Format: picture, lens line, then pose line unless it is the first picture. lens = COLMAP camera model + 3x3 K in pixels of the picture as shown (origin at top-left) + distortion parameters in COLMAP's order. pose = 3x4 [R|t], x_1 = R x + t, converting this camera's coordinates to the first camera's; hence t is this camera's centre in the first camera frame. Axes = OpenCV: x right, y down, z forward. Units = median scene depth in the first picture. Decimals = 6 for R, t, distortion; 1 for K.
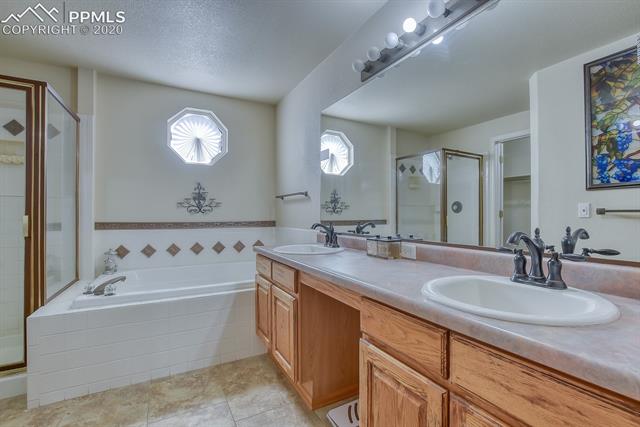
lens RADIAL K [[287.1, 0, 320.0], [0, 287.1, 213.5], [0, 0, 1]] dist [0.001083, 0.000013]
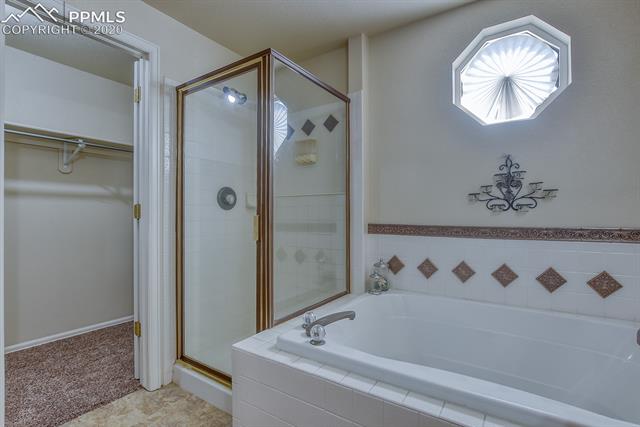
lens RADIAL K [[305.9, 0, 320.0], [0, 305.9, 213.5], [0, 0, 1]] dist [-0.014420, -0.000245]
pose [[0.478445, -0.007099, -0.878089, -0.086593], [0.005602, 0.999972, -0.005032, 0.004644], [0.878099, -0.002512, 0.478472, 0.416455]]
